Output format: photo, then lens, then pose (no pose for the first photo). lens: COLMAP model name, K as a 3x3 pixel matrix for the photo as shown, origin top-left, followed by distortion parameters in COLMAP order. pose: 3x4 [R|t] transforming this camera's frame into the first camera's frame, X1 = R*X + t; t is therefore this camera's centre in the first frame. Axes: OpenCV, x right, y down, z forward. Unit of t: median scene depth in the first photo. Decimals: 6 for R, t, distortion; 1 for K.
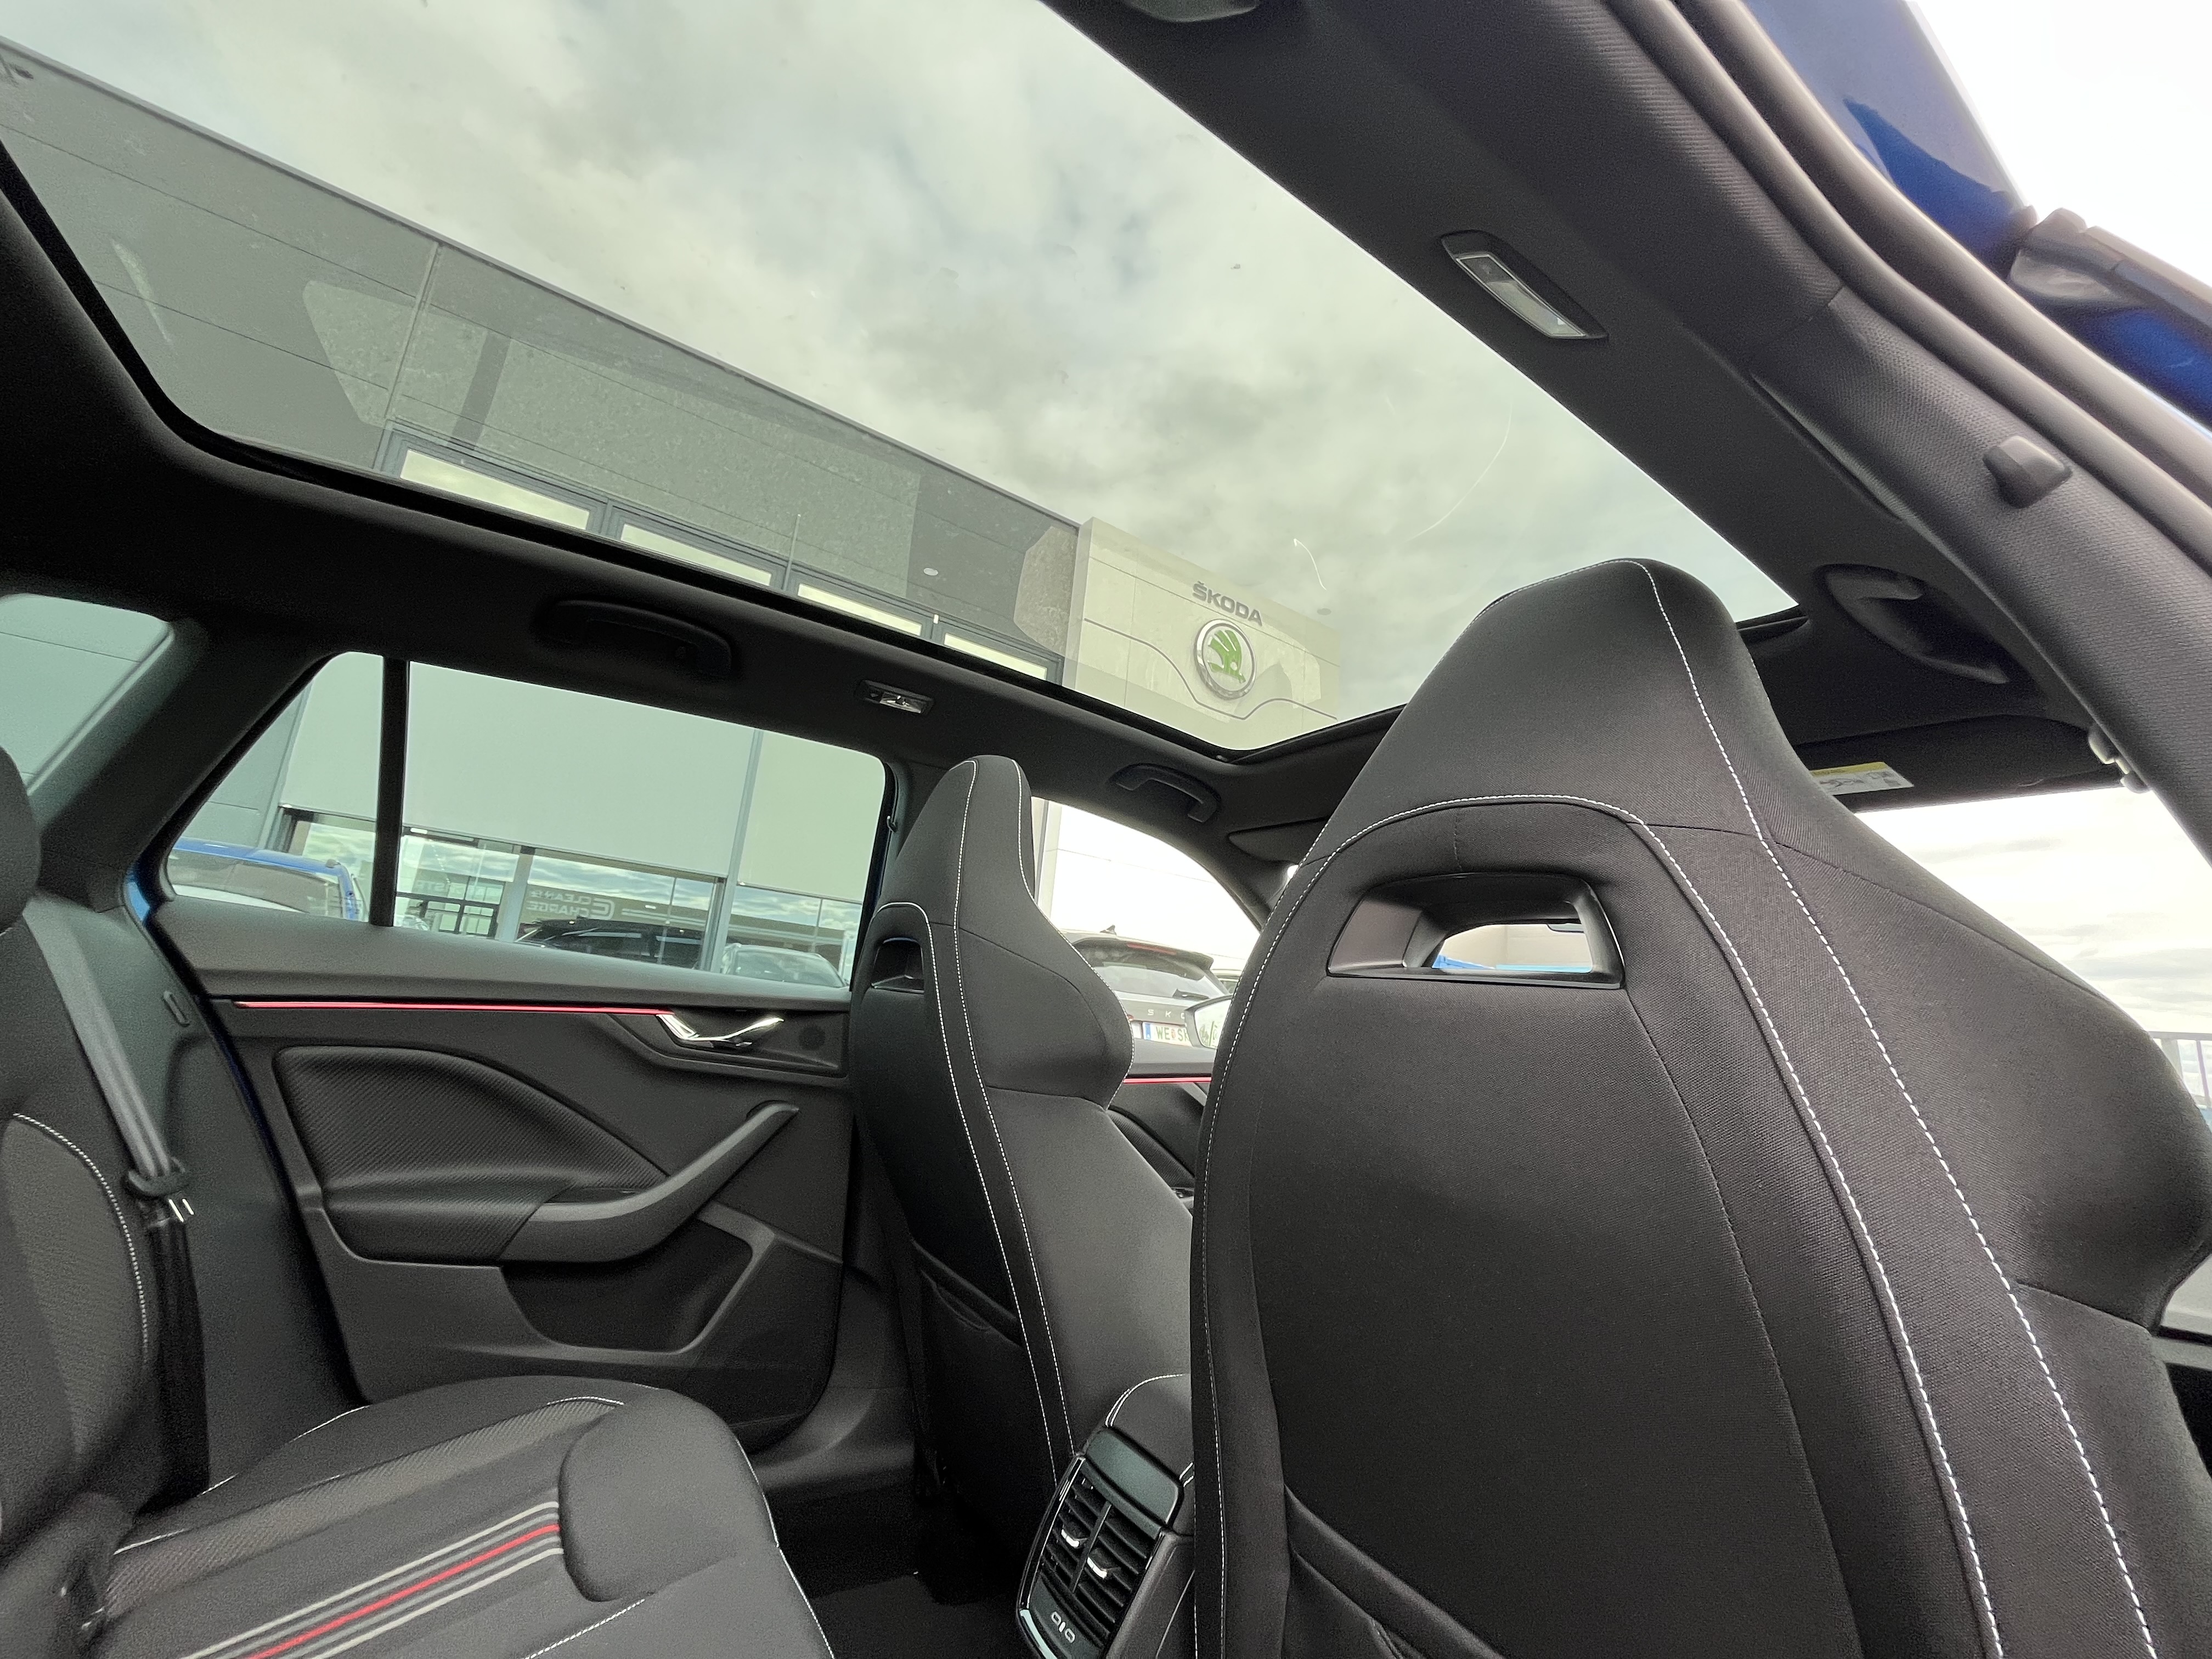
lens RADIAL K [[890.4, 0, 1103.0], [0, 890.4, 834.4], [0, 0, 1]] dist [-0.005221, -0.000013]
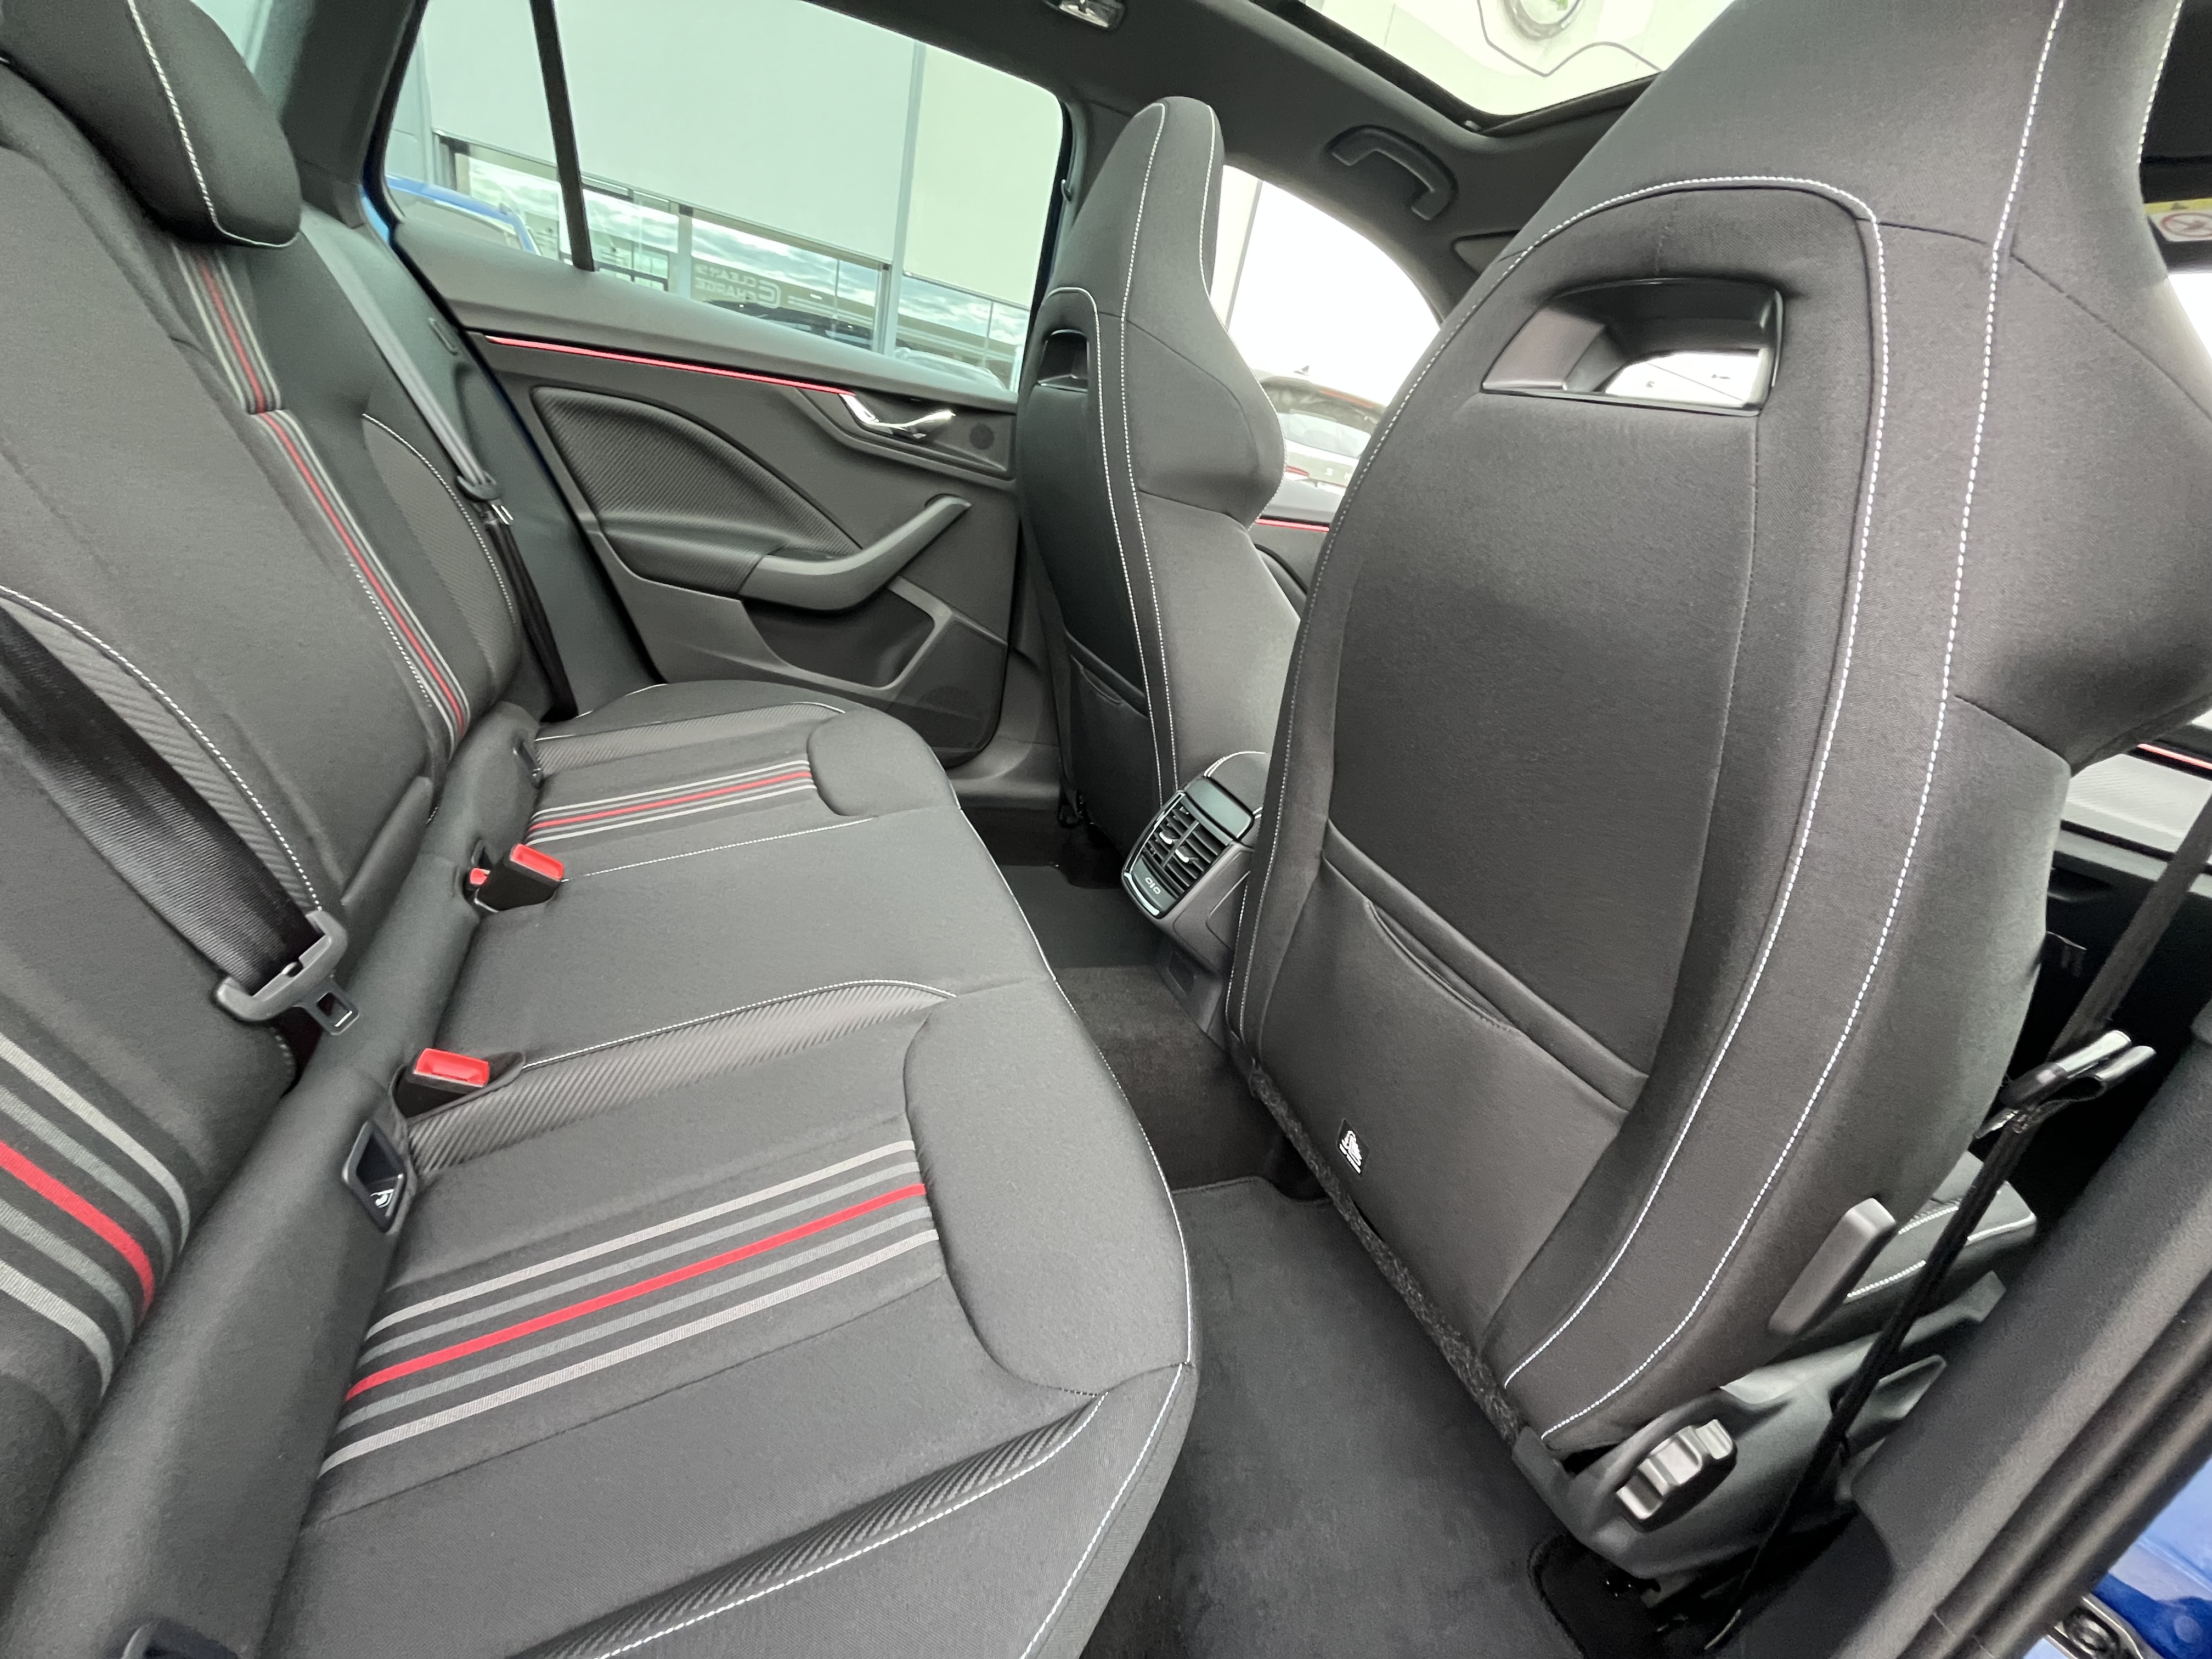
lens RADIAL K [[890.4, 0, 1103.0], [0, 890.4, 834.4], [0, 0, 1]] dist [-0.005221, -0.000013]
pose [[0.976719, 0.171611, -0.128720, 0.031322], [-0.070667, 0.823937, 0.562258, 0.021797], [0.202547, -0.540072, 0.816882, -0.091085]]
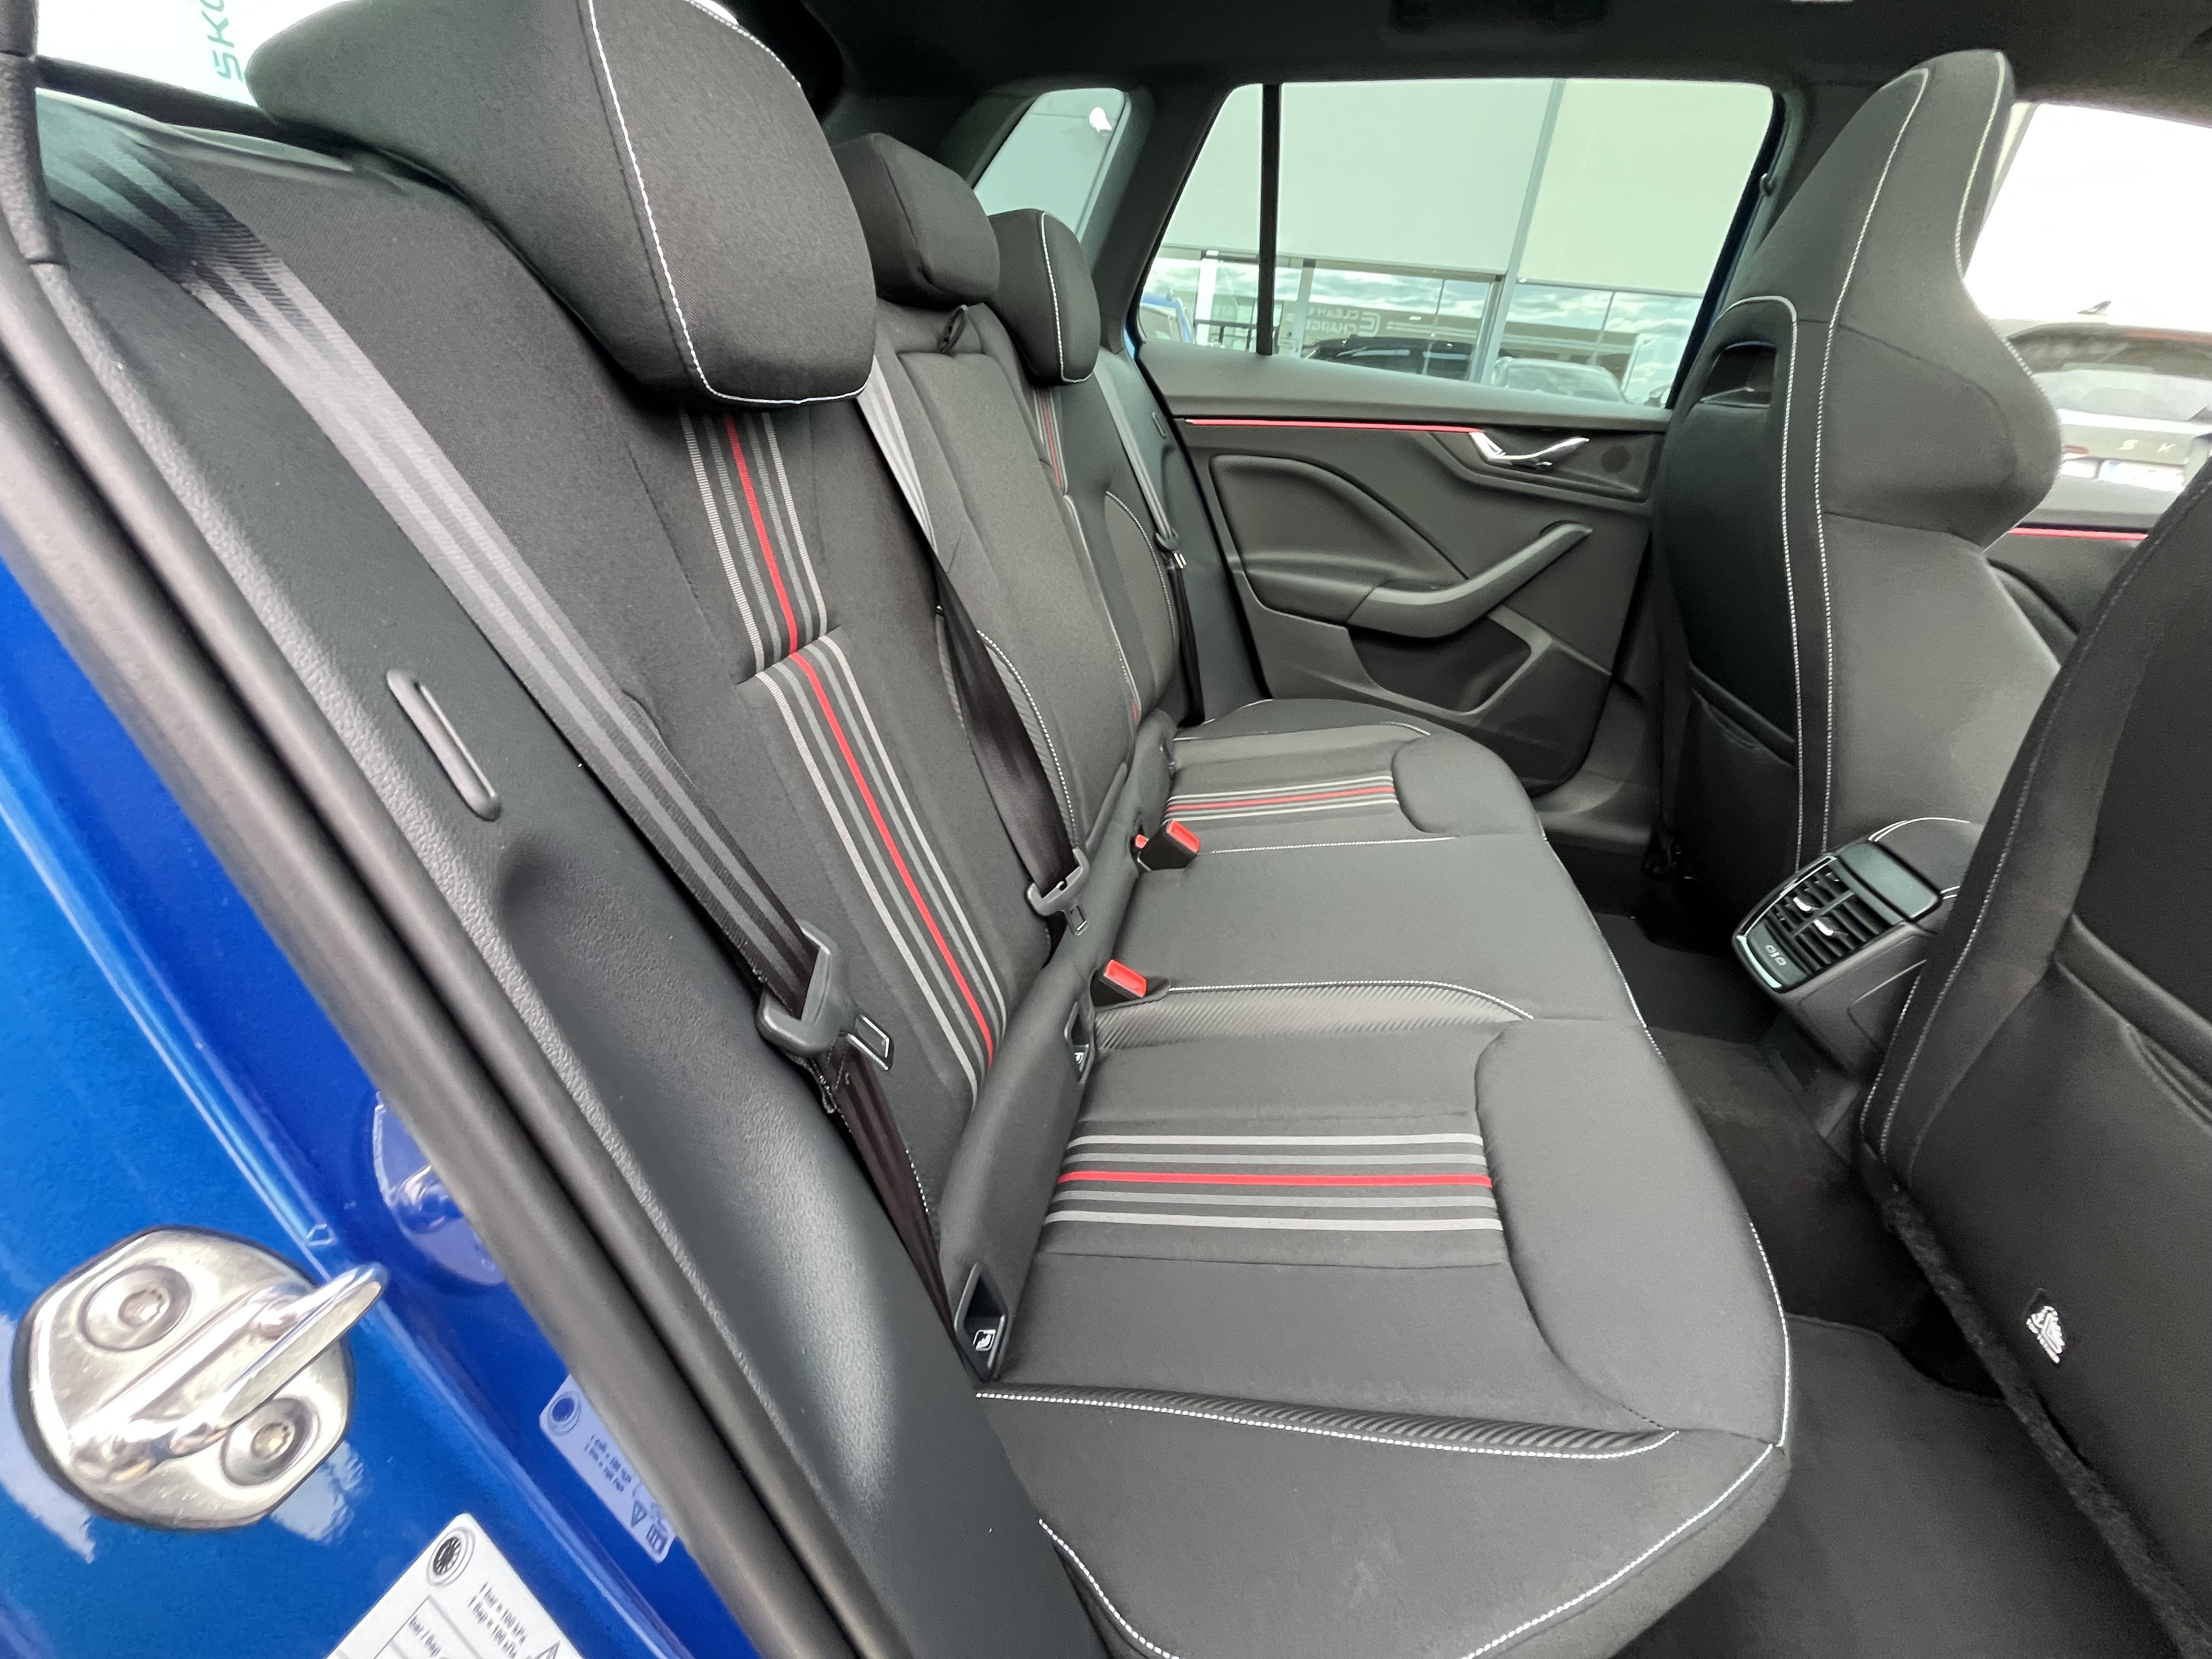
lens RADIAL K [[899.3, 0, 1095.9], [0, 899.3, 827.3], [0, 0, 1]] dist [-0.001986, 0.000056]
pose [[0.717992, 0.284157, -0.635407, 0.013734], [0.127192, 0.843942, 0.521138, -0.028524], [0.684332, -0.454991, 0.569801, -0.202469]]
